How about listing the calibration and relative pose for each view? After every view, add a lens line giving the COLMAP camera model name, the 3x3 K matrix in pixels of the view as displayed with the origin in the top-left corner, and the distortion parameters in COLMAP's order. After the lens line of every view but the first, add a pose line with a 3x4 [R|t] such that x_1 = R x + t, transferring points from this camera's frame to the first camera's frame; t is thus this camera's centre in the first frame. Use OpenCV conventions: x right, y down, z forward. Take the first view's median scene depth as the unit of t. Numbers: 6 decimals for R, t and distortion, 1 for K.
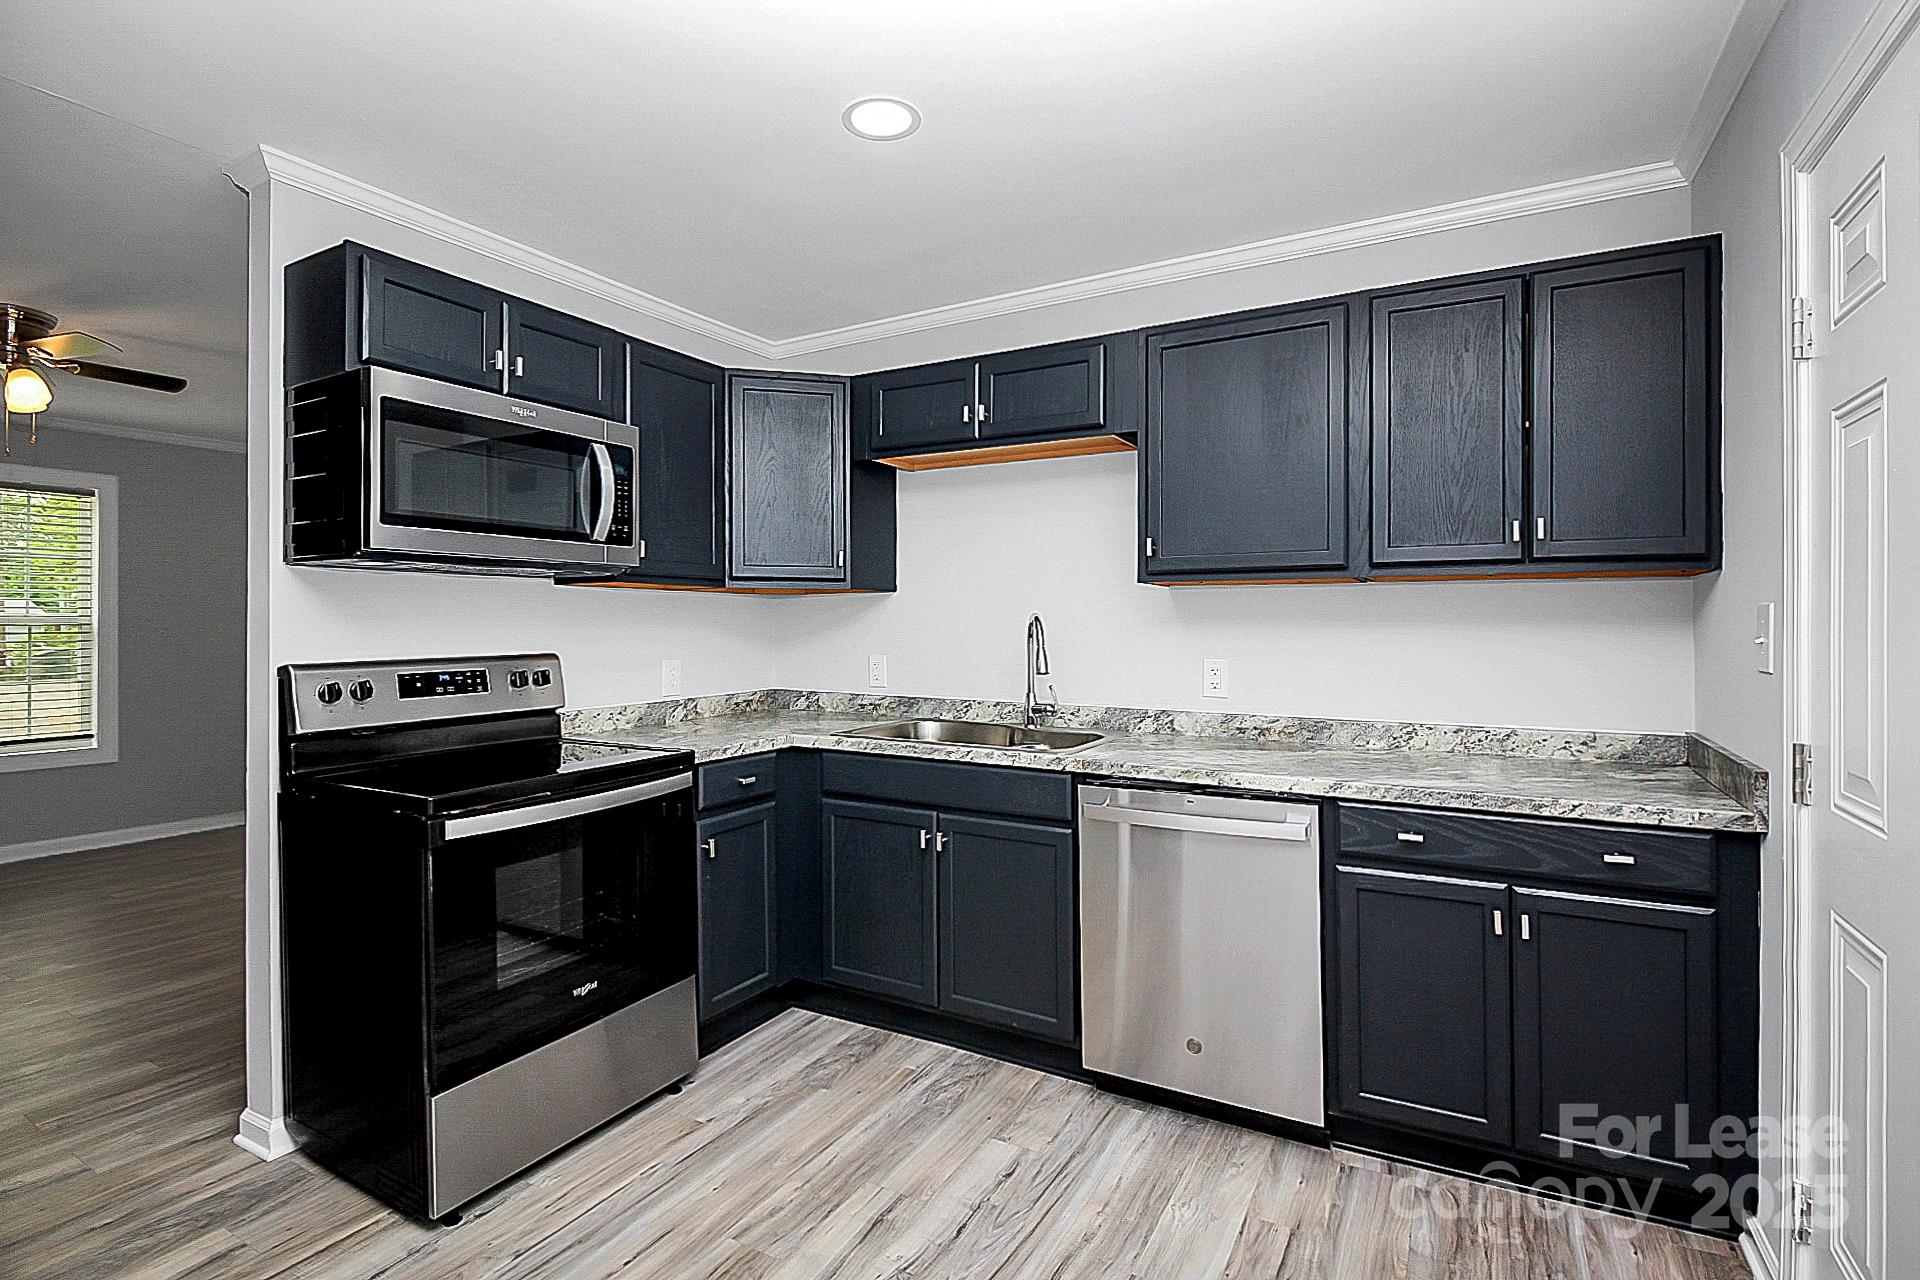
lens RADIAL K [[940.2, 0, 949.0], [0, 940.2, 625.5], [0, 0, 1]] dist [-0.005177, -0.006836]
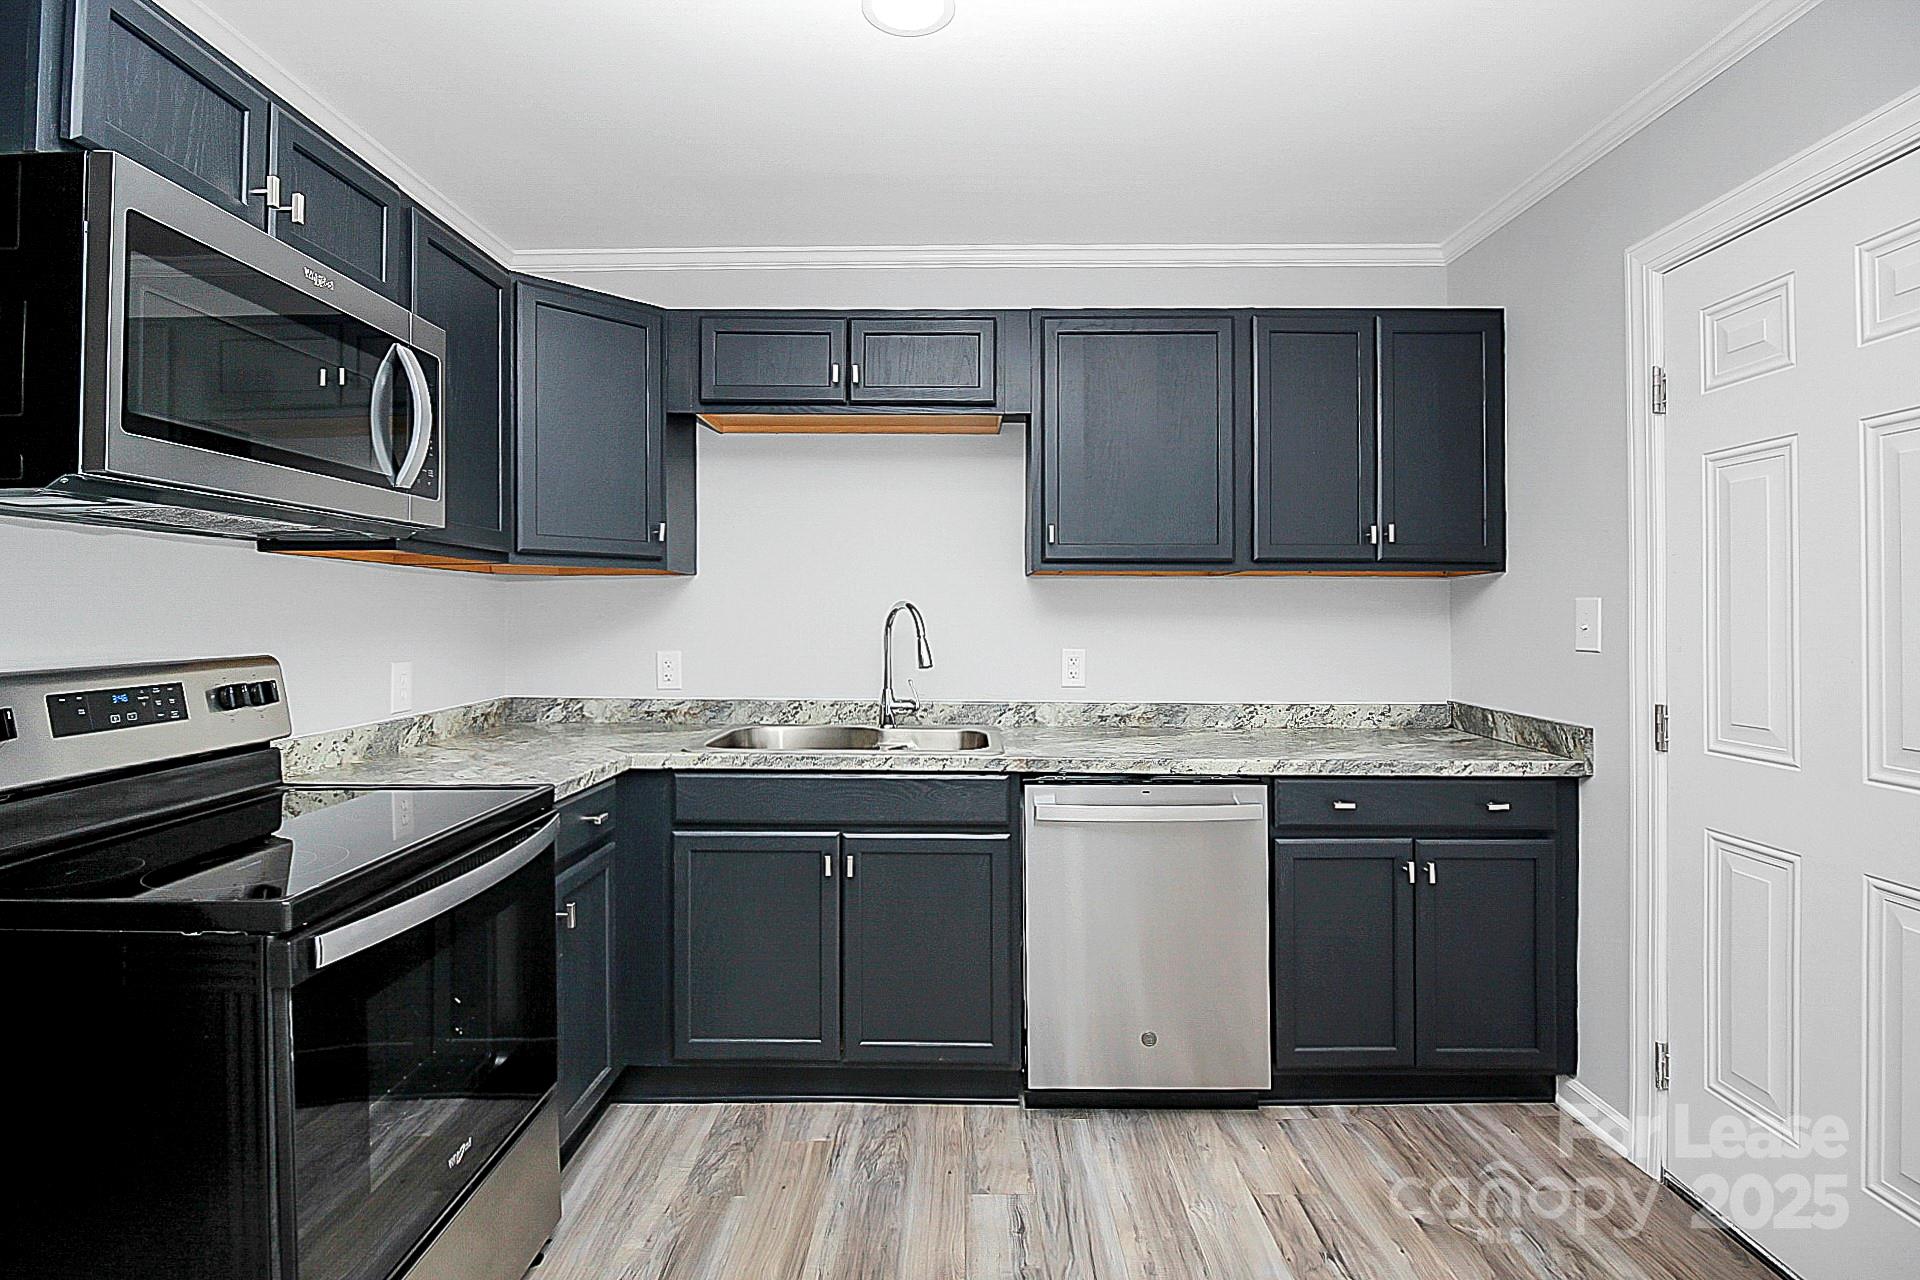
lens RADIAL K [[940.2, 0, 942.6], [0, 940.2, 608.8], [0, 0, 1]] dist [-0.005177, -0.006836]
pose [[0.867357, 0.006037, 0.497650, -0.385835], [-0.000683, 0.999940, -0.010938, 0.004441], [-0.497686, 0.009148, 0.867309, 0.223095]]
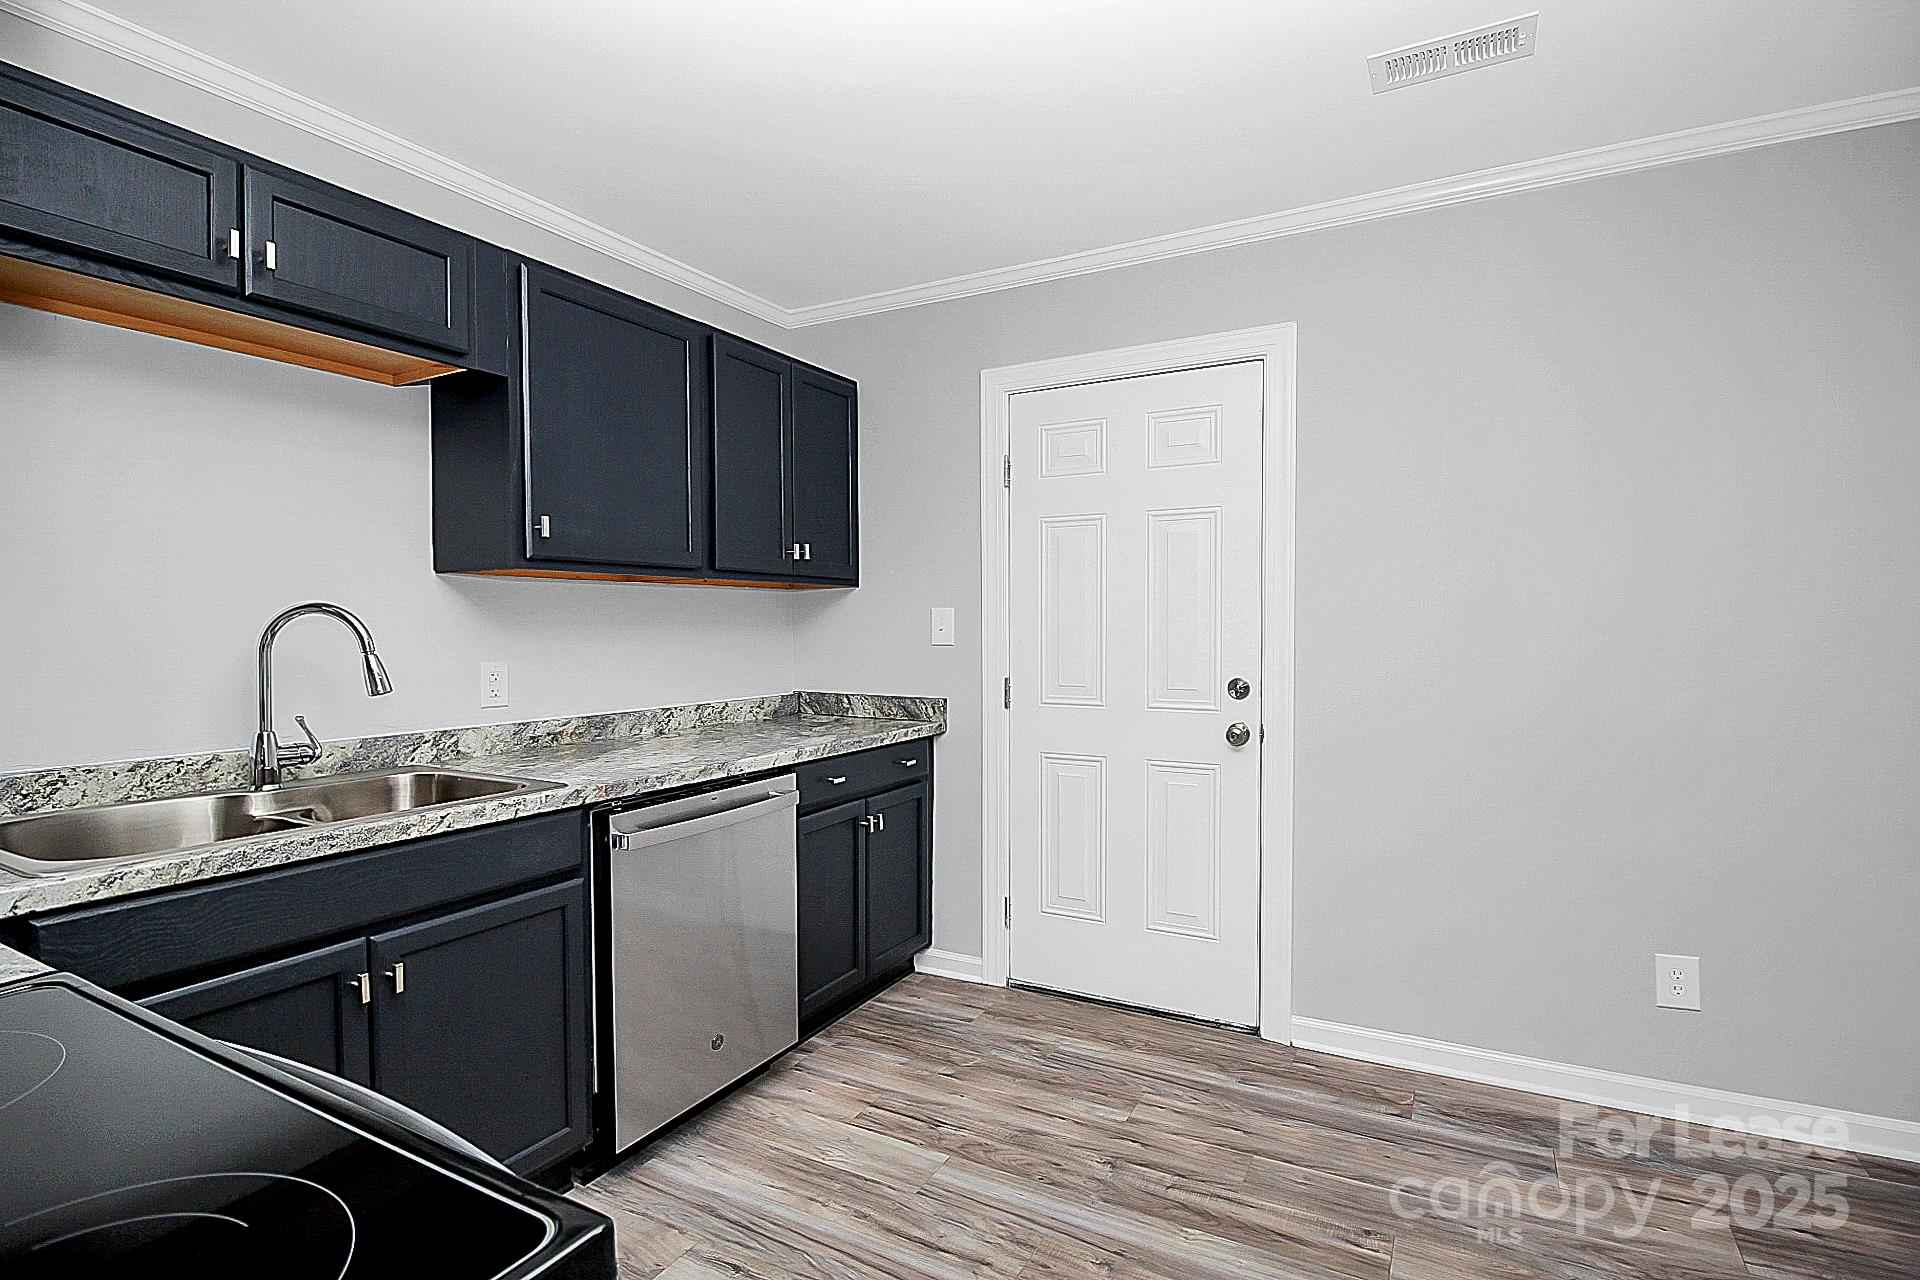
lens RADIAL K [[940.2, 0, 945.2], [0, 940.2, 635.0], [0, 0, 1]] dist [-0.005177, -0.006836]
pose [[-0.040011, -0.000573, 0.999199, -0.670322], [0.019949, 0.999800, 0.001373, 0.020722], [-0.999000, 0.019988, -0.039992, 0.720955]]
